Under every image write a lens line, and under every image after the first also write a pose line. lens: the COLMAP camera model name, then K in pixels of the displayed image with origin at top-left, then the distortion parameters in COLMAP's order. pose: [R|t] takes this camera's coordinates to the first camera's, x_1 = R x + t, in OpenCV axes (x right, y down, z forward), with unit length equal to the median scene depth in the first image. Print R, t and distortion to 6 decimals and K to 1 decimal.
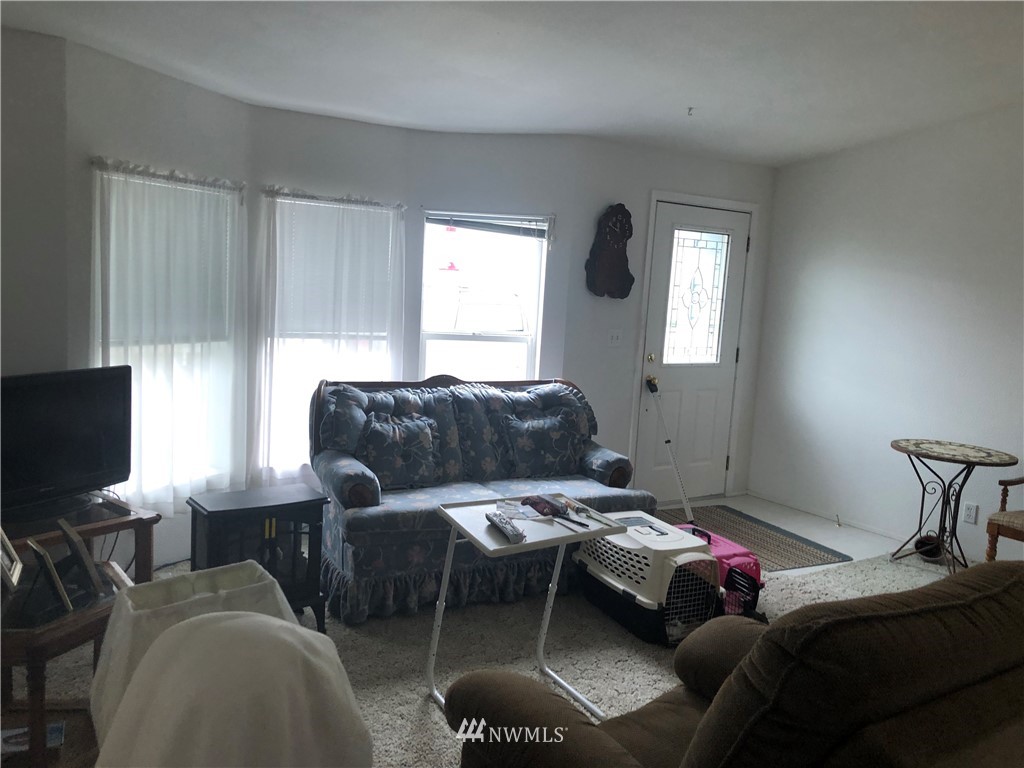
lens RADIAL K [[778.5, 0, 509.3], [0, 778.5, 370.6], [0, 0, 1]] dist [0.016596, -0.066375]
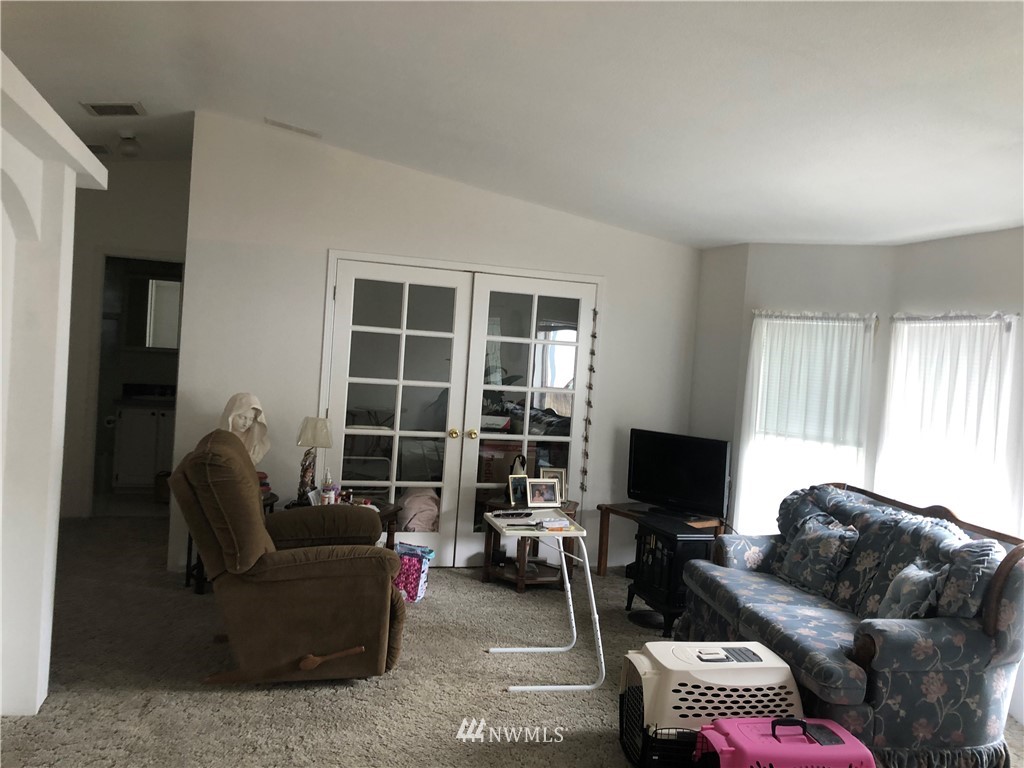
lens RADIAL K [[778.5, 0, 509.3], [0, 778.5, 370.6], [0, 0, 1]] dist [0.016596, -0.066375]
pose [[-0.276554, -0.053688, -0.959497, 1.002272], [-0.206227, 0.978493, 0.004689, -0.054232], [0.938610, 0.199171, -0.281678, 0.902314]]
